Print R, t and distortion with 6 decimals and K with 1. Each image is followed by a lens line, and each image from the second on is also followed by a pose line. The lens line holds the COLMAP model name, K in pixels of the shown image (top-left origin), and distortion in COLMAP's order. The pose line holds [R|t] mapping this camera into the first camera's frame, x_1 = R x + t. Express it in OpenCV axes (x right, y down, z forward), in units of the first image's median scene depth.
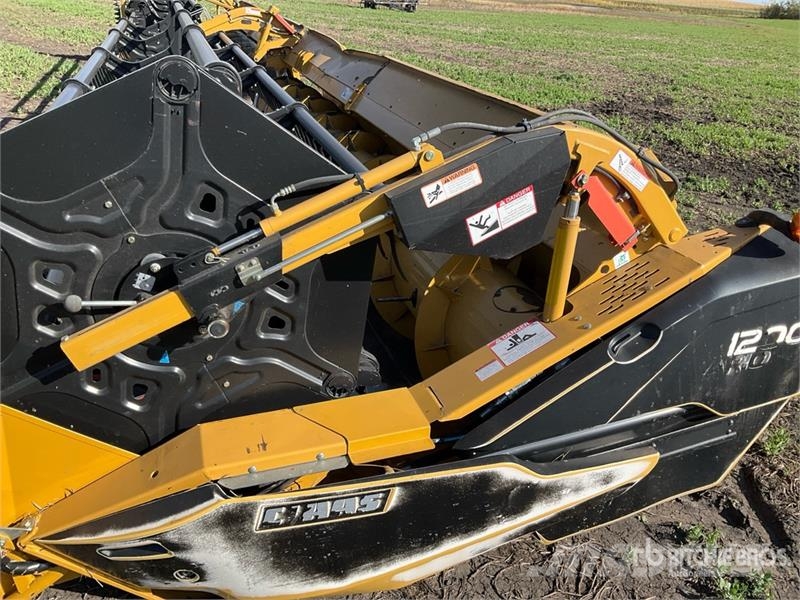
lens RADIAL K [[661.2, 0, 402.0], [0, 661.2, 283.2], [0, 0, 1]] dist [0.051519, -0.103130]
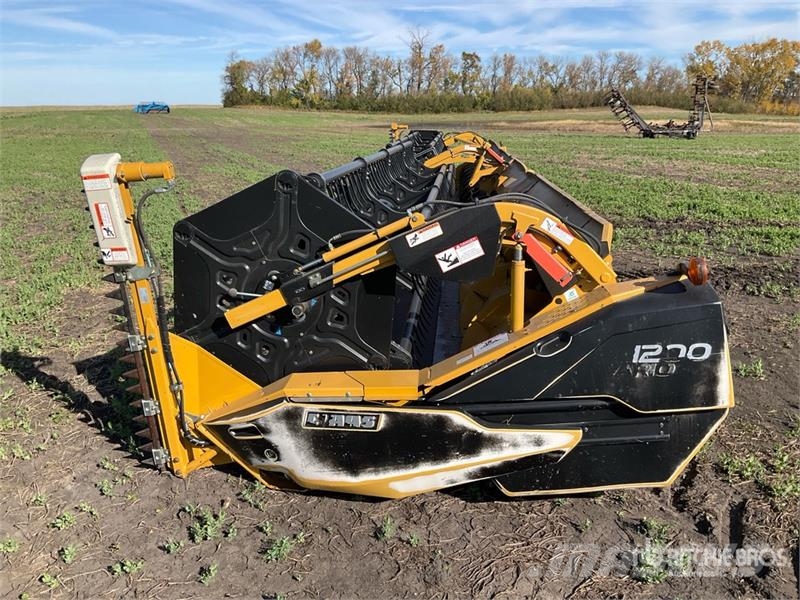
lens RADIAL K [[666.7, 0, 401.7], [0, 666.7, 283.0], [0, 0, 1]] dist [0.037529, -0.004131]
pose [[0.914407, 0.023088, -0.404136, 0.687793], [-0.098703, 0.980955, -0.167286, 0.257334], [0.392577, 0.192857, 0.899271, -0.531413]]
